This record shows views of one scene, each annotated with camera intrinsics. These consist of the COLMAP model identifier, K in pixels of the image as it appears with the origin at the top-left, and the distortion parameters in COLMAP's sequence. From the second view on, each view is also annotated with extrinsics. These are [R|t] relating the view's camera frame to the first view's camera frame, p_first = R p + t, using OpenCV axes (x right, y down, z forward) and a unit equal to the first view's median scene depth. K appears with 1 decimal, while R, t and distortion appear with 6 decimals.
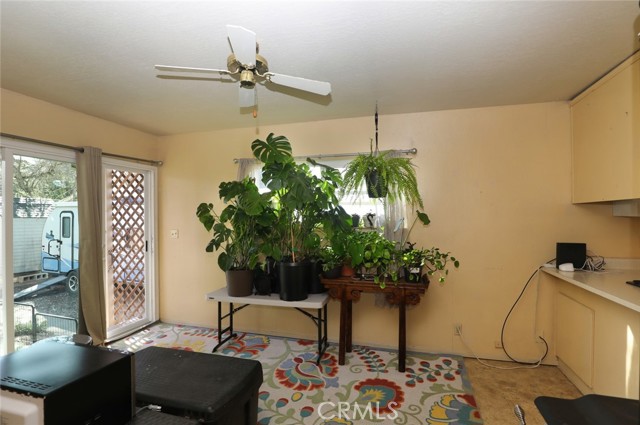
lens RADIAL K [[320.9, 0, 308.0], [0, 320.9, 213.8], [0, 0, 1]] dist [-0.024534, -0.000115]
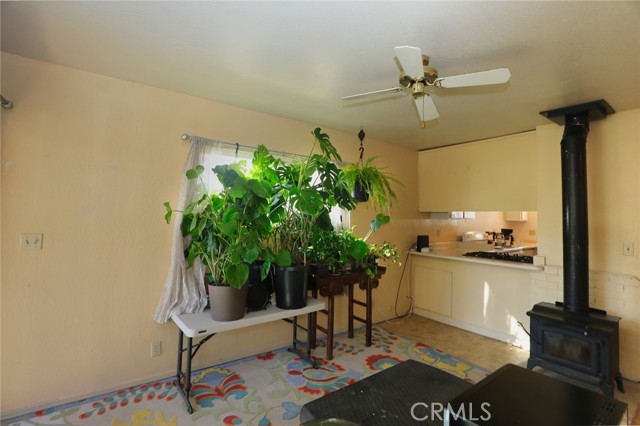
lens RADIAL K [[322.7, 0, 306.4], [0, 322.7, 193.7], [0, 0, 1]] dist [-0.016547, -0.000197]
pose [[0.581773, 0.073630, 0.810012, -0.780653], [-0.035003, 0.997238, -0.065509, 0.004421], [-0.812598, 0.009759, 0.582743, 0.420863]]
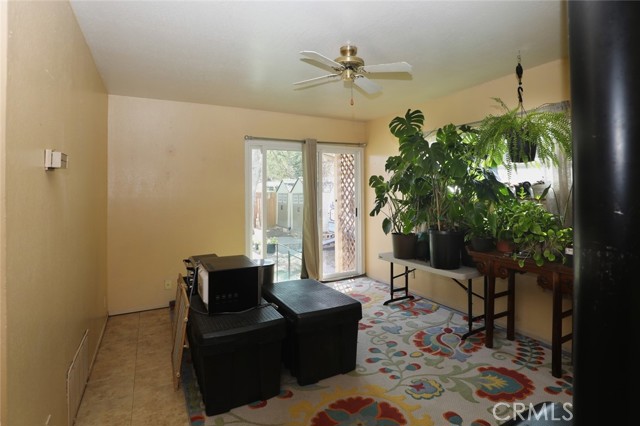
lens RADIAL K [[328.4, 0, 334.2], [0, 328.4, 185.6], [0, 0, 1]] dist [-0.002779, -0.000728]
pose [[0.731191, -0.013109, -0.682047, 0.403582], [0.004819, 0.999890, -0.014051, 0.020345], [0.682155, 0.006988, 0.731174, 0.008320]]
